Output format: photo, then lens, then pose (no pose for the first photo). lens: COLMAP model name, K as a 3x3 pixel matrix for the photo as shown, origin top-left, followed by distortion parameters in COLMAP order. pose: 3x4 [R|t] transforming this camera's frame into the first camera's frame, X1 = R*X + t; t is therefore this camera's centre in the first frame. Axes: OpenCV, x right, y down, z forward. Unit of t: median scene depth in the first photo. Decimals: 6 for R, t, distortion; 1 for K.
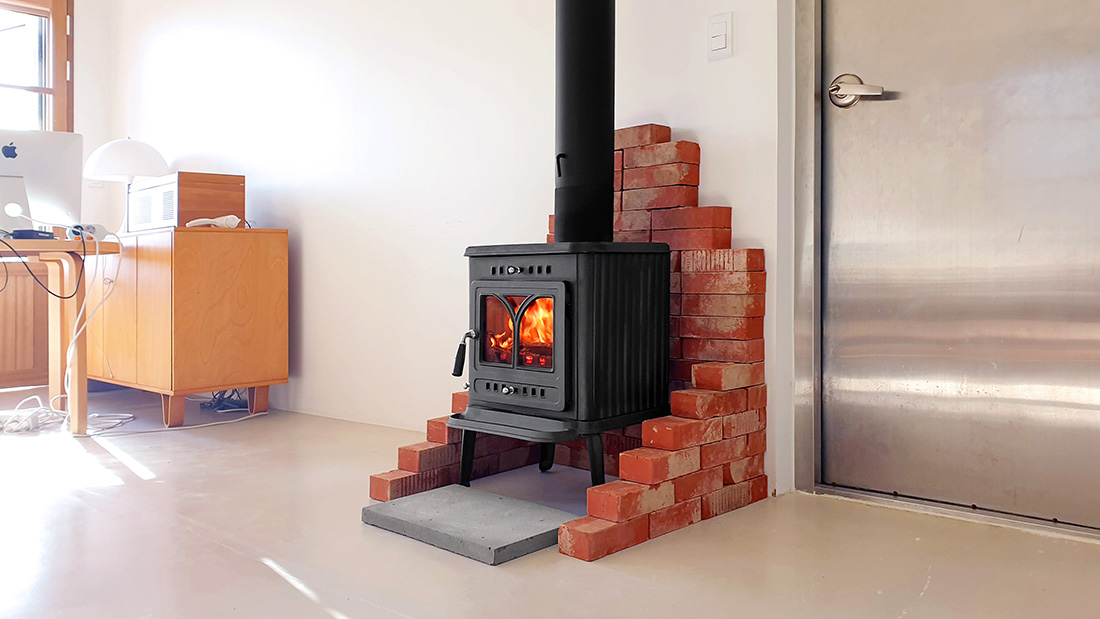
lens RADIAL K [[848.2, 0, 457.5], [0, 848.2, 214.2], [0, 0, 1]] dist [0.044621, -0.005643]
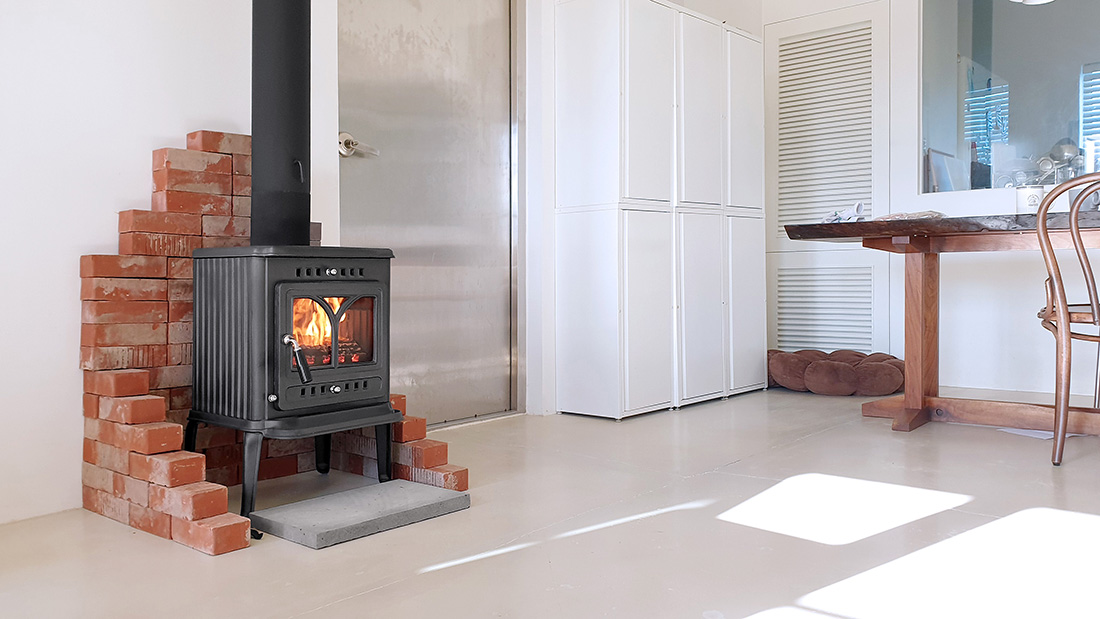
lens RADIAL K [[919.4, 0, 545.3], [0, 919.4, 220.3], [0, 0, 1]] dist [0.129017, -0.383888]
pose [[-0.119523, 0.081154, 0.989509, -1.018661], [-0.049410, 0.994932, -0.087567, 0.085207], [-0.991601, -0.059358, -0.114908, 0.852976]]
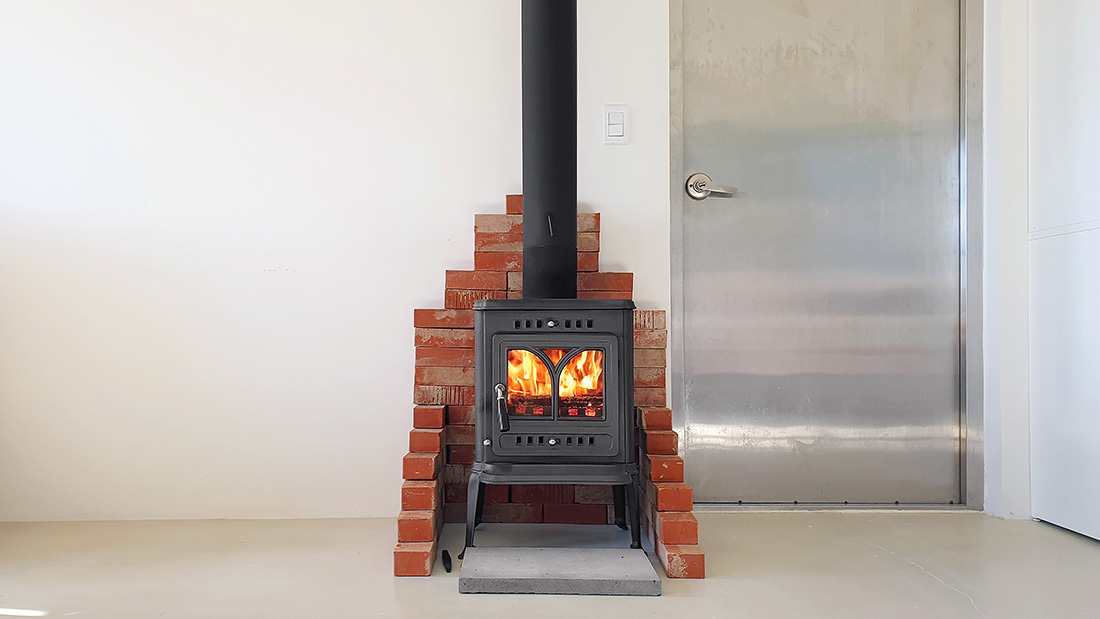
lens RADIAL K [[890.9, 0, 547.4], [0, 890.9, 278.6], [0, 0, 1]] dist [0.096707, -0.372399]
pose [[0.739416, 0.052485, 0.671200, -0.603062], [-0.051855, 0.998435, -0.020948, 0.030642], [-0.671249, -0.019316, 0.740980, 0.189503]]
